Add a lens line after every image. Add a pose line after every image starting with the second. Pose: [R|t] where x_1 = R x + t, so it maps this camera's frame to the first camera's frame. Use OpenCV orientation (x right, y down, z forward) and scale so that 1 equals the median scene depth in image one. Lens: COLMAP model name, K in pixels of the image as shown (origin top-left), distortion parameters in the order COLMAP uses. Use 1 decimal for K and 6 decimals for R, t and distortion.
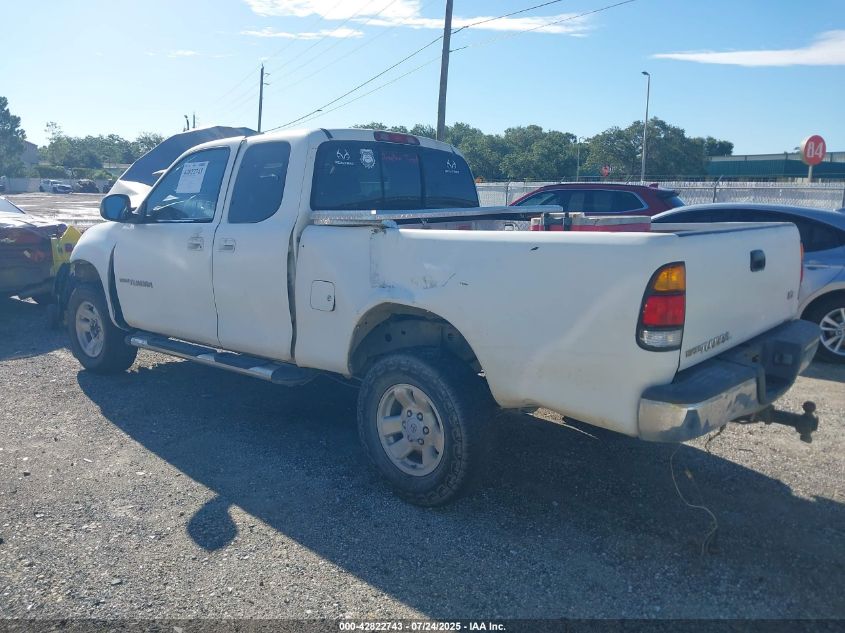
lens RADIAL K [[692.3, 0, 407.2], [0, 692.3, 316.9], [0, 0, 1]] dist [0.008747, -0.016081]
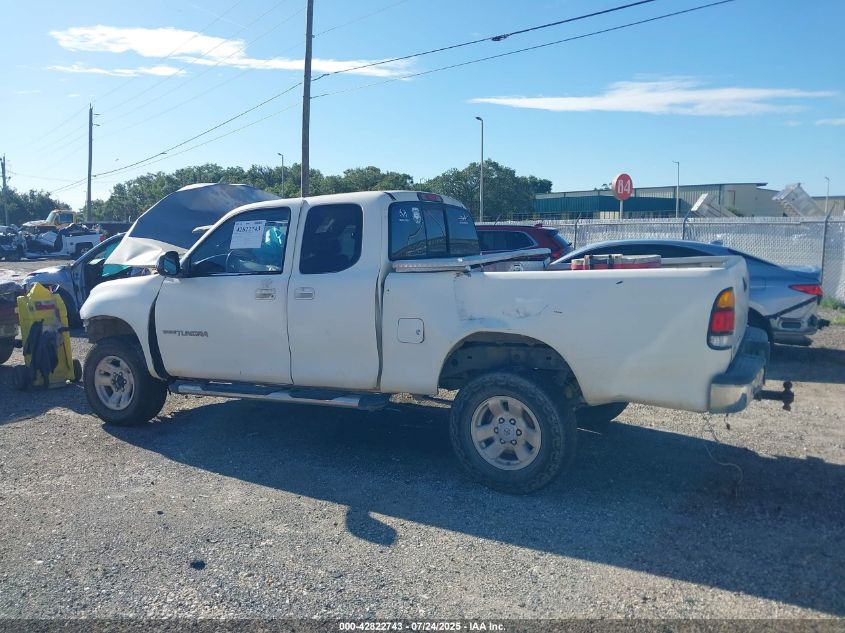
lens RADIAL K [[745.6, 0, 369.2], [0, 745.6, 314.2], [0, 0, 1]] dist [0.099663, -0.274253]
pose [[0.967348, -0.054981, 0.247415, -0.439868], [0.071064, 0.995868, -0.056541, 0.007584], [-0.243284, 0.072277, 0.967258, -0.200725]]
